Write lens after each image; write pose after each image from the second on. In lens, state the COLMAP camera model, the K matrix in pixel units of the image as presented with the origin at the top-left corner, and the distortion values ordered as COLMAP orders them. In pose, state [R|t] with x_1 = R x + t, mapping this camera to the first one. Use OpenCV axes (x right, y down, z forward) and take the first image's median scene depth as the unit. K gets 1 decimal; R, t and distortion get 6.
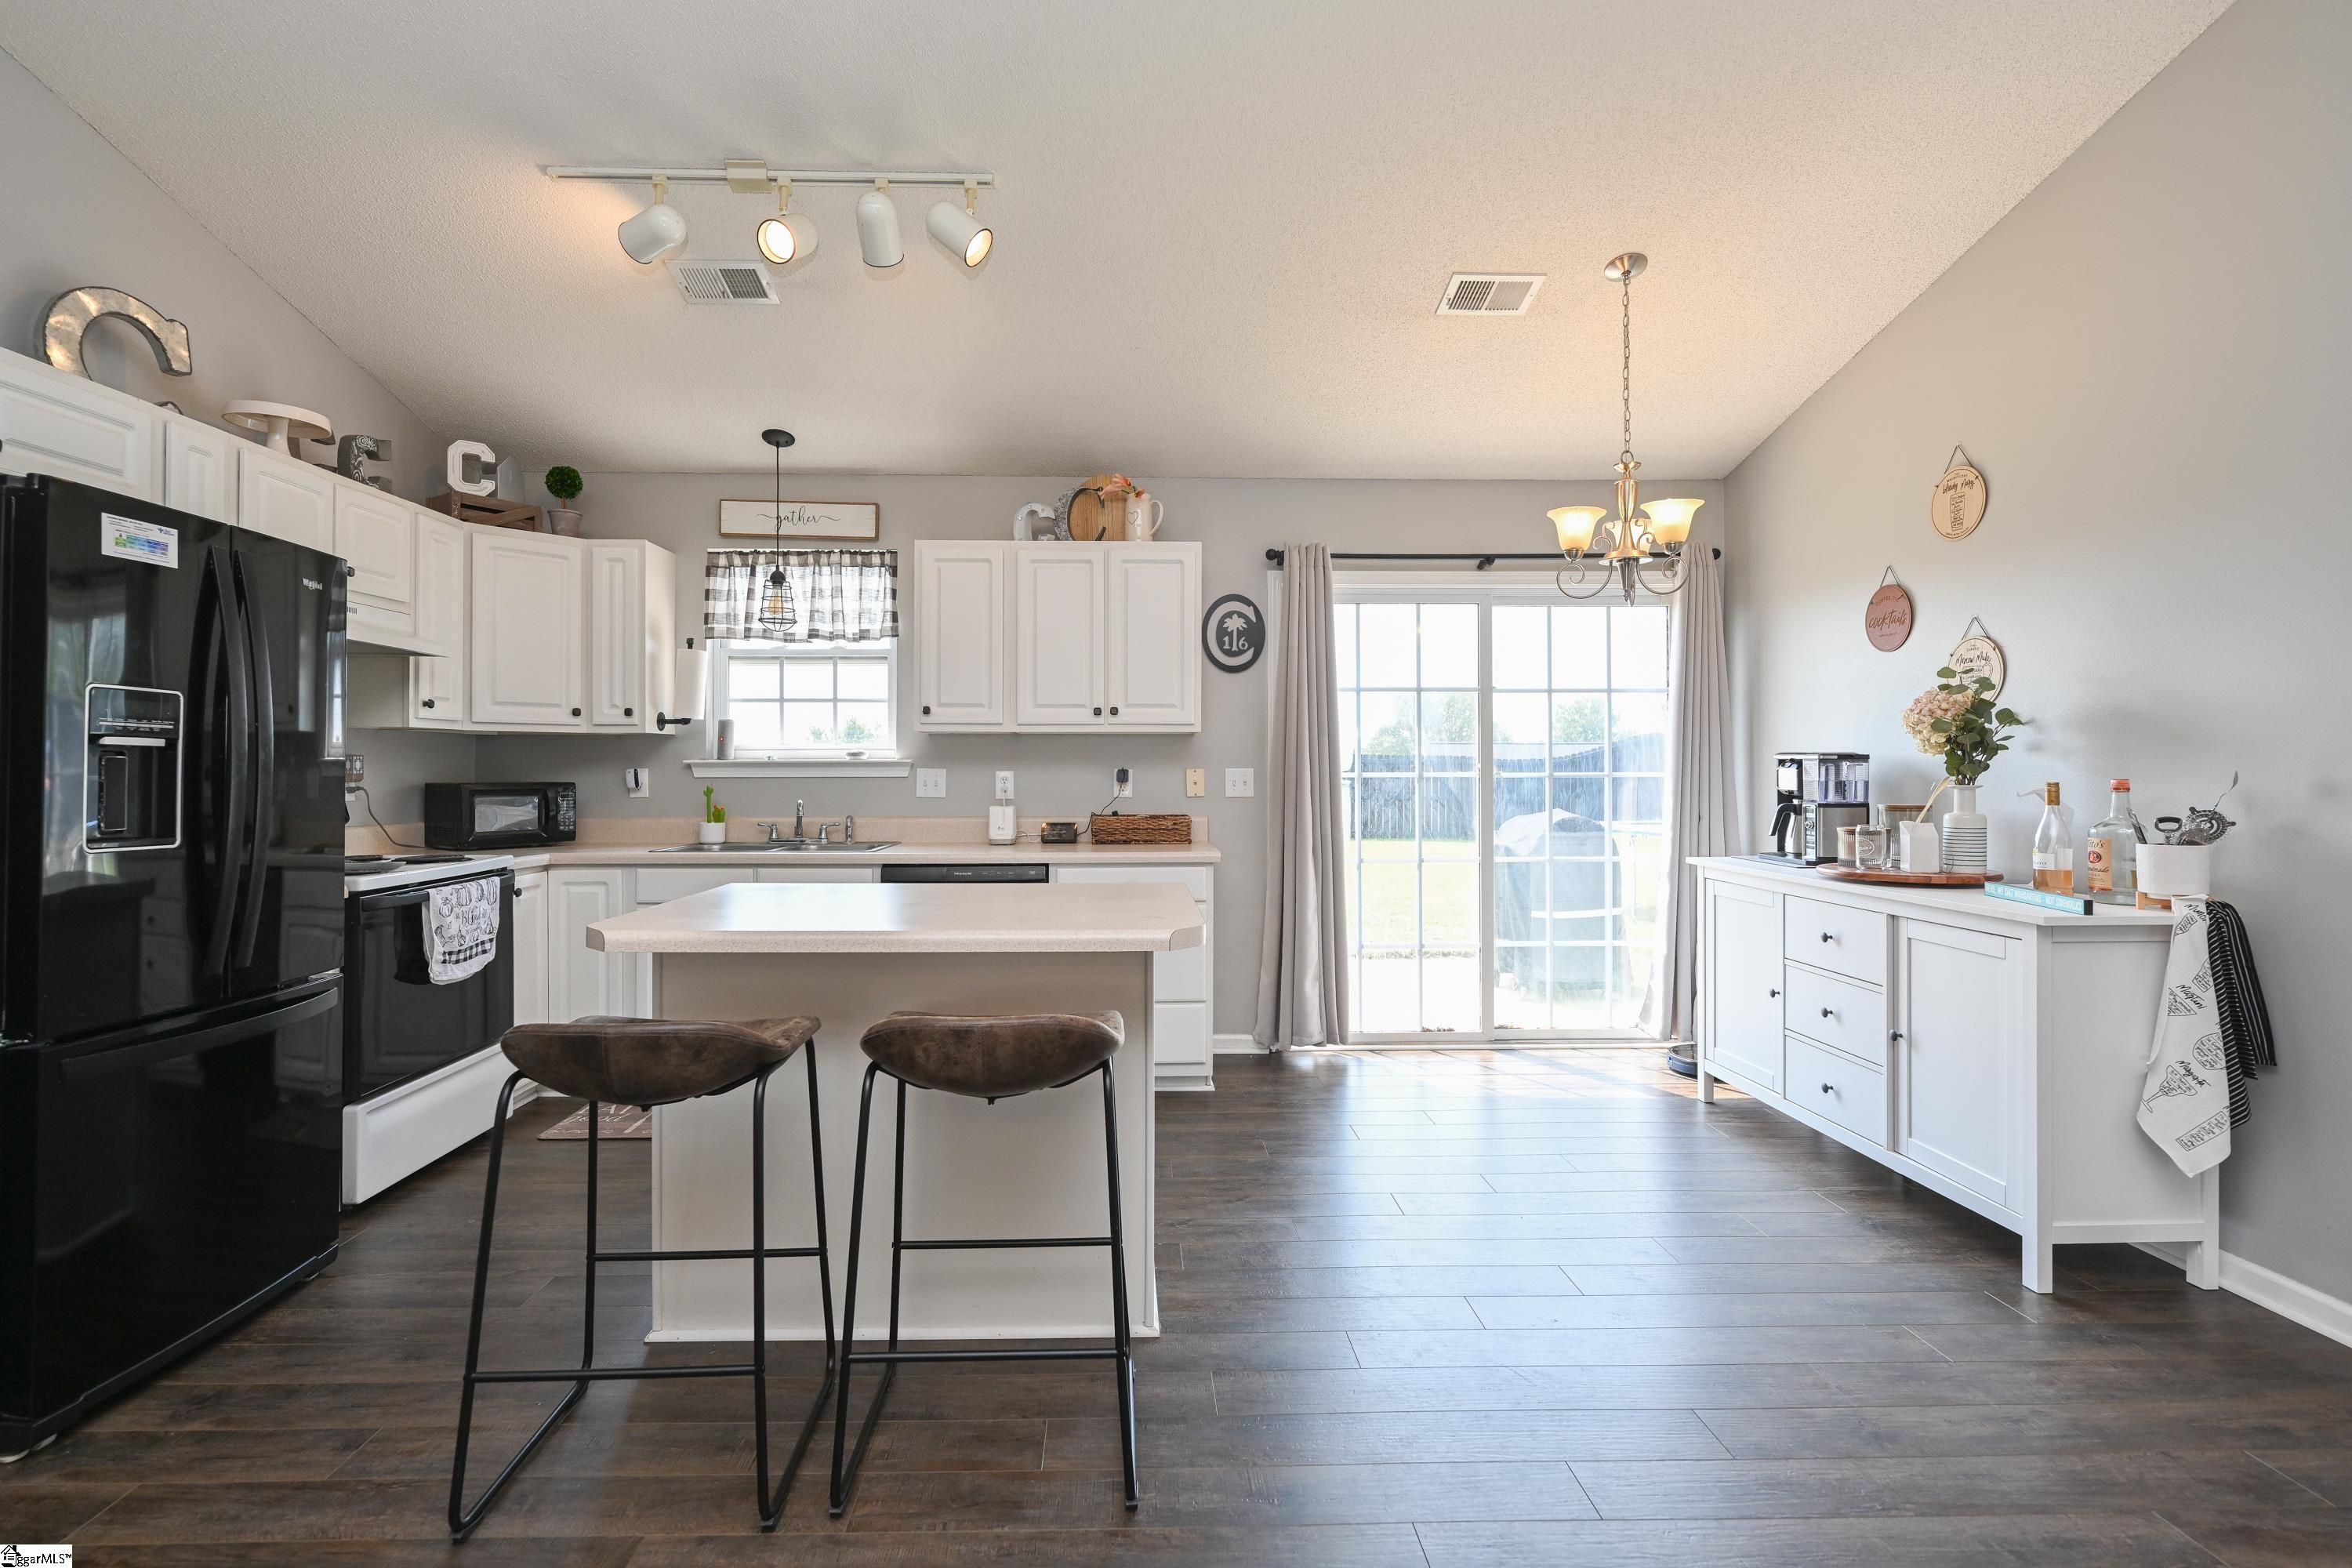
lens RADIAL K [[1090.6, 0, 1152.2], [0, 1090.6, 760.3], [0, 0, 1]] dist [0.000341, 0.000281]
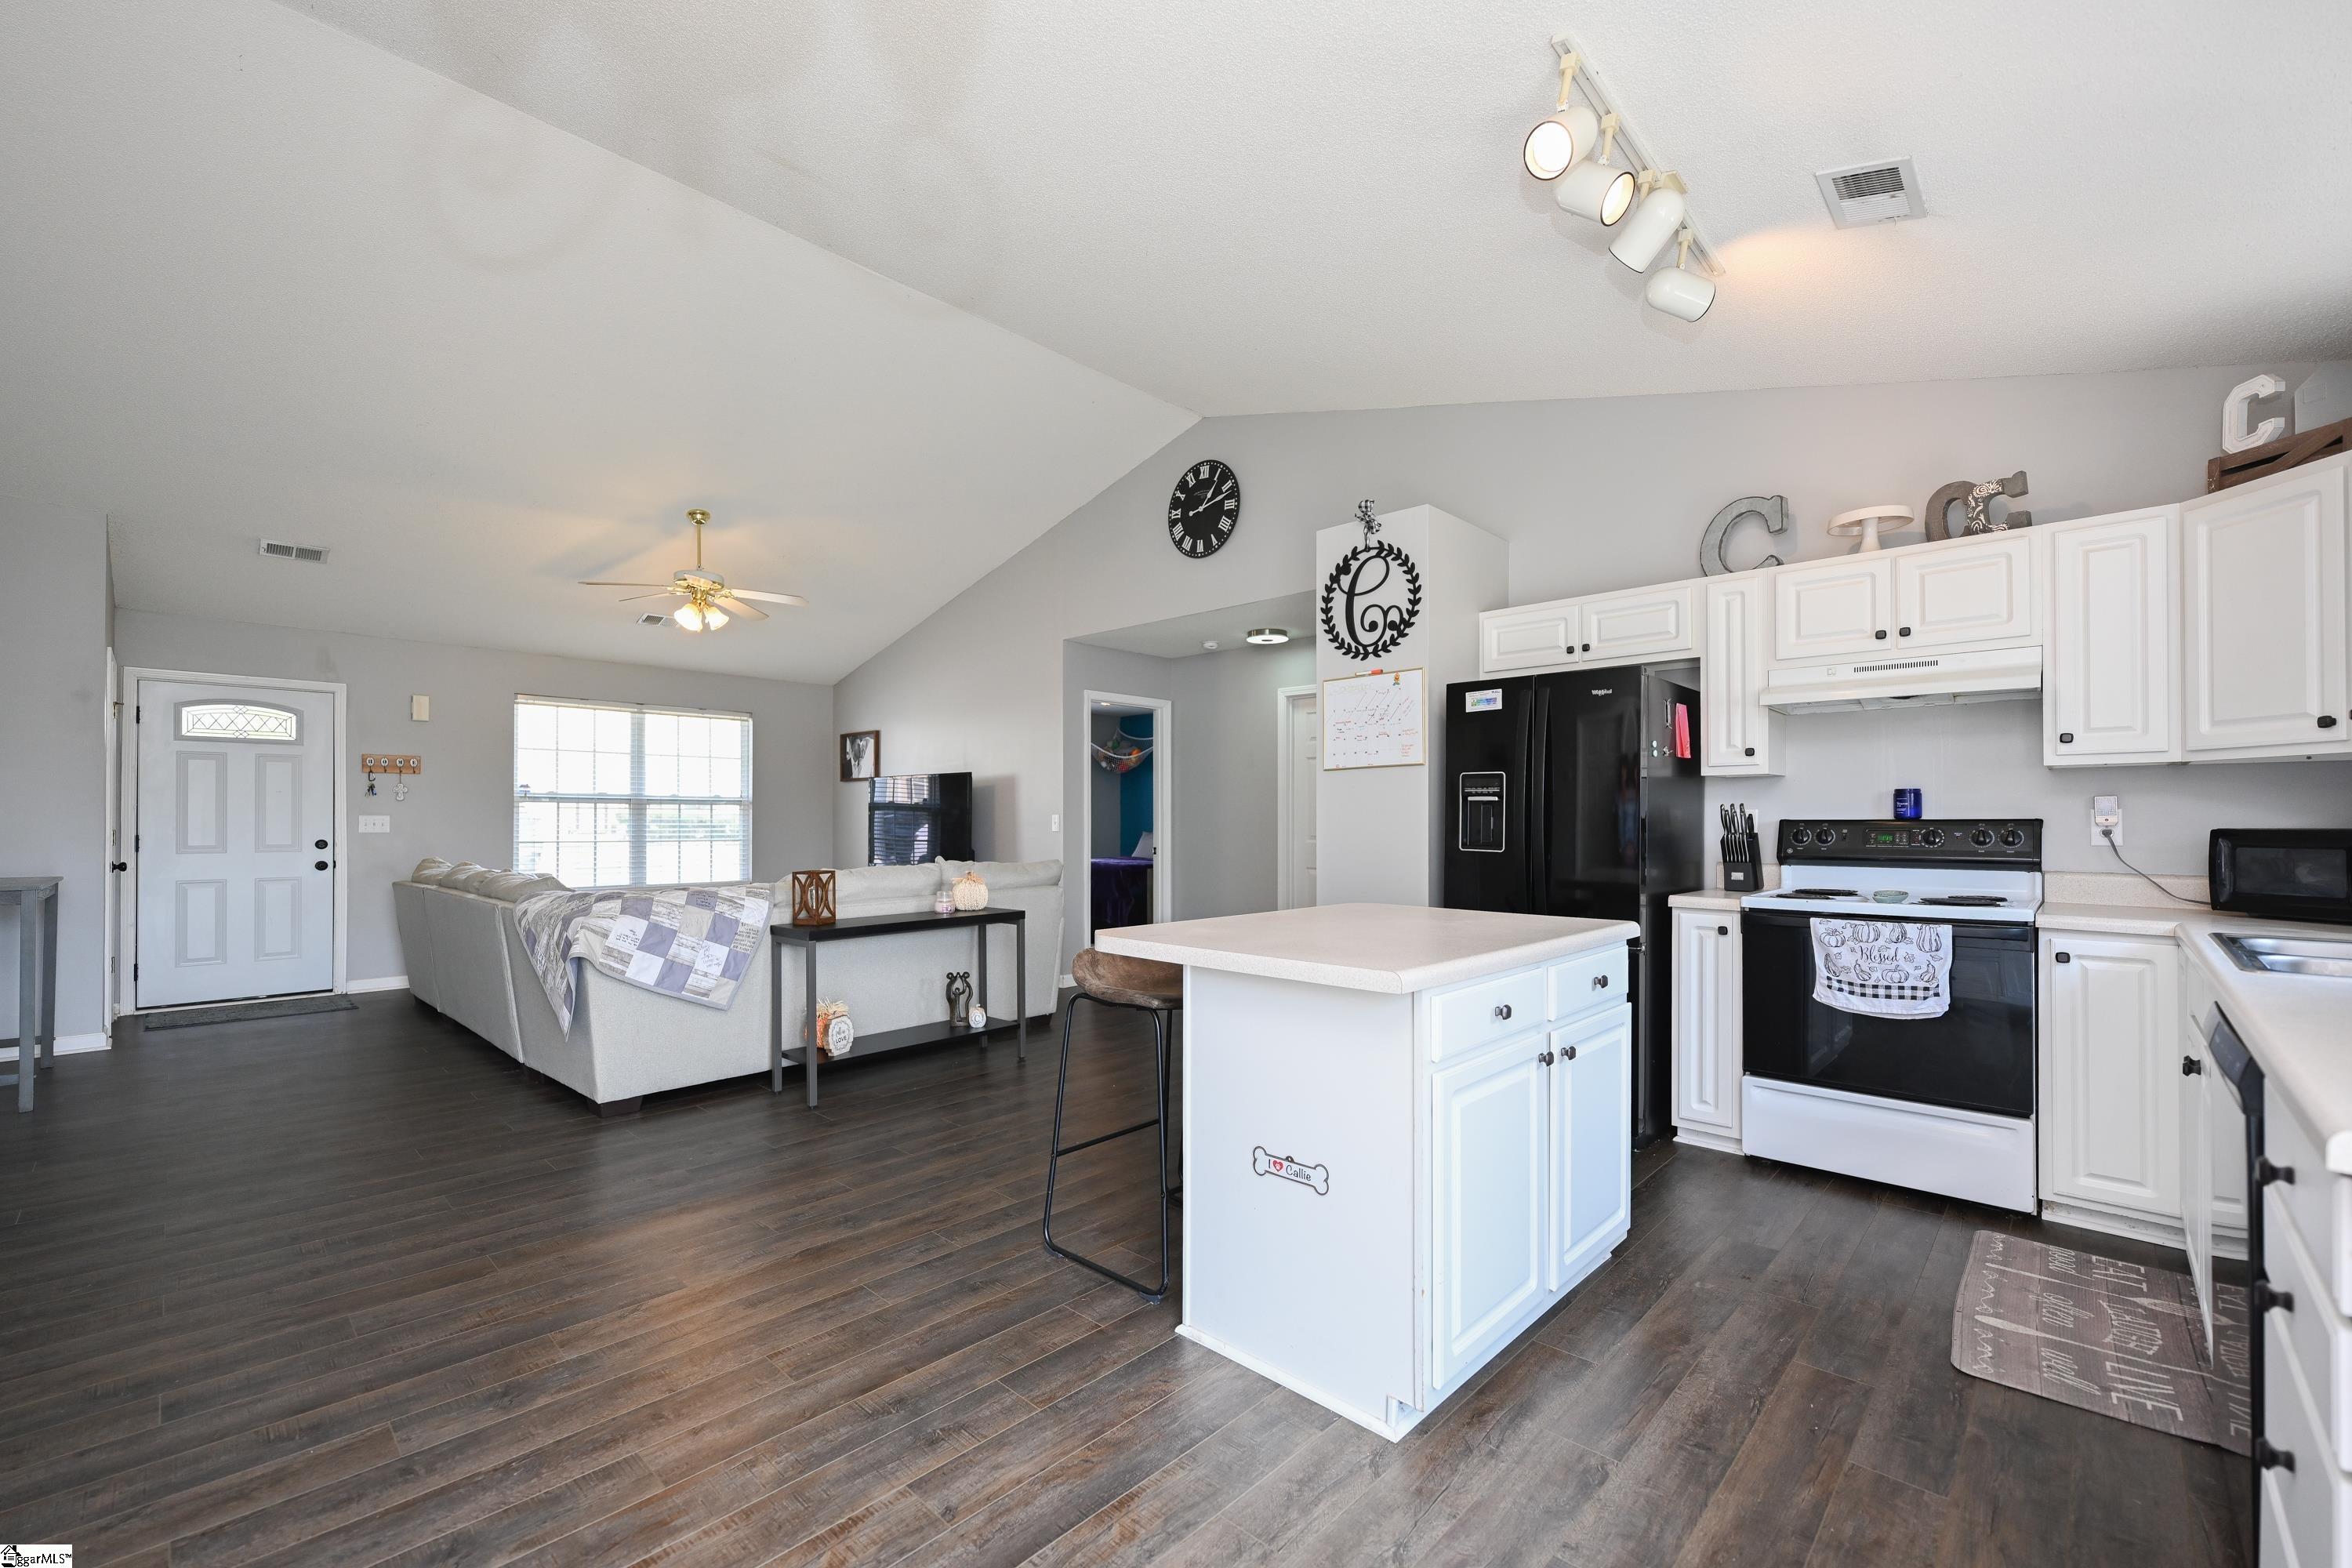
lens RADIAL K [[1004.3, 0, 1176.0], [0, 1004.3, 794.7], [0, 0, 1]] dist [-0.000434, 0.000176]
pose [[-0.712683, -0.020304, -0.701192, 0.377579], [0.003999, 0.999447, -0.033005, 0.016640], [0.701475, -0.026326, -0.712208, 0.918408]]
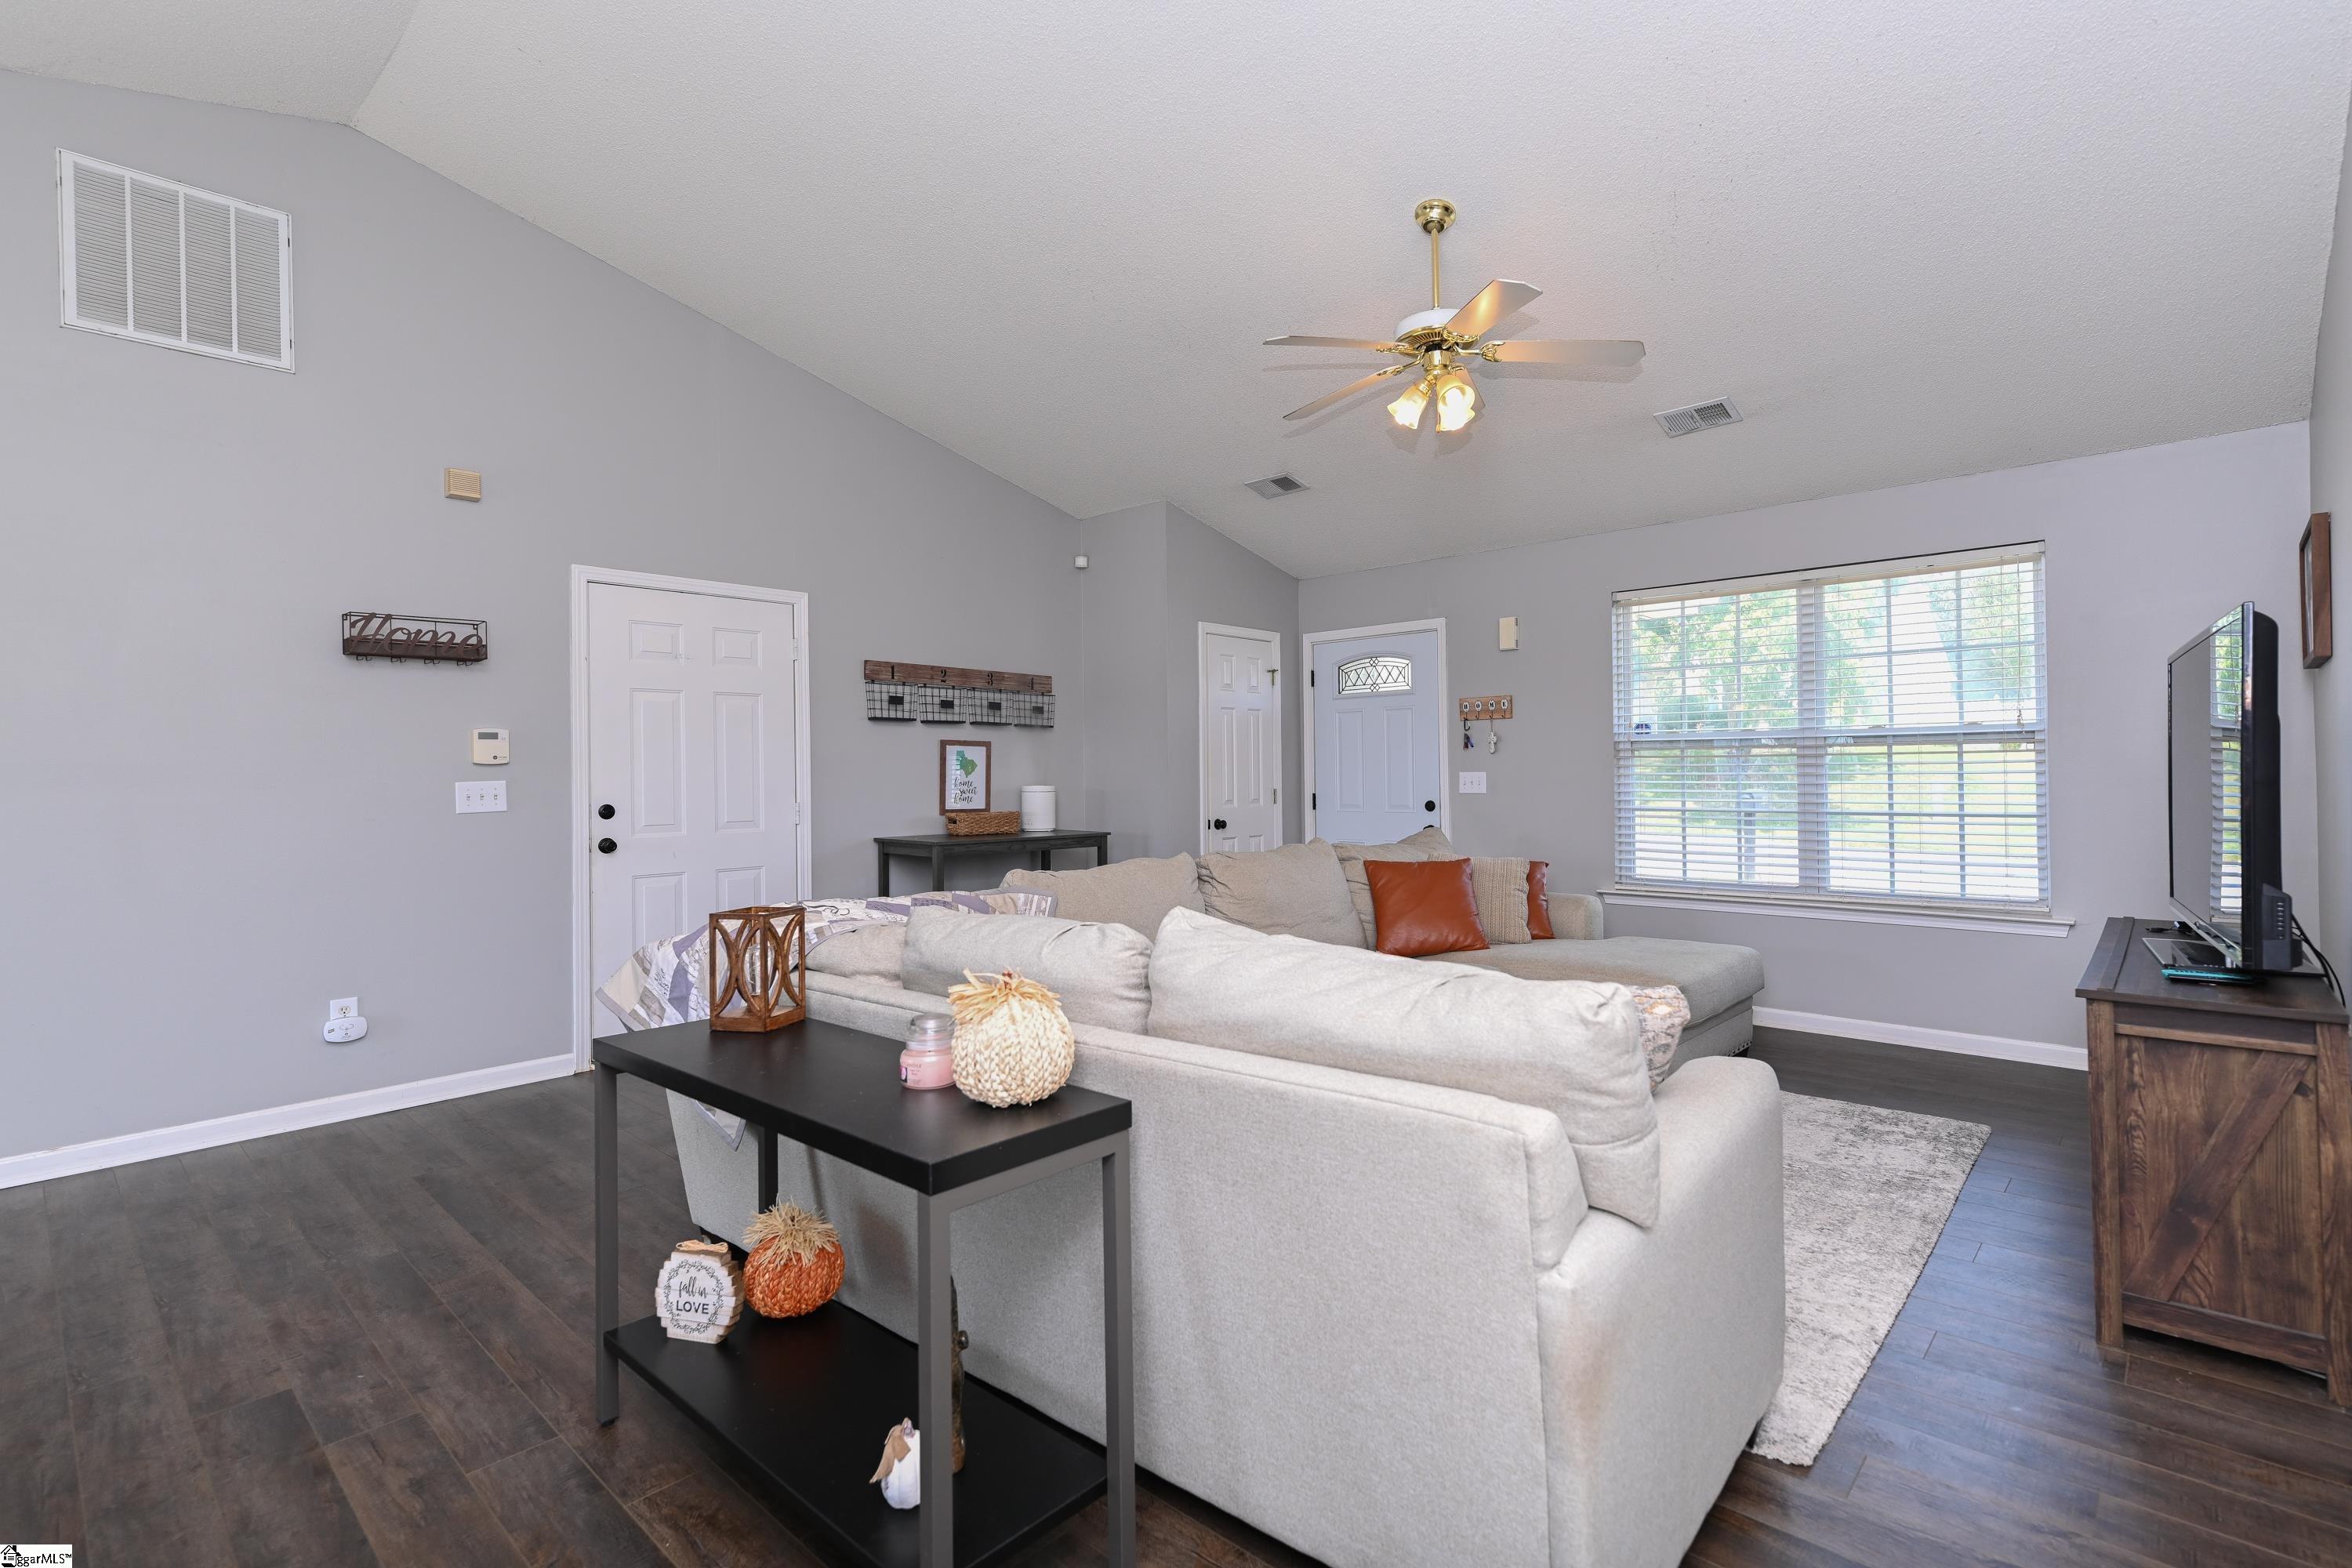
lens RADIAL K [[1090.6, 0, 1234.2], [0, 1090.6, 782.6], [0, 0, 1]] dist [0.000341, 0.000281]
pose [[-0.727790, 0.001629, 0.685798, -0.584017], [0.005471, 0.999979, 0.003431, -0.001253], [-0.685778, 0.006250, -0.727784, 0.144704]]
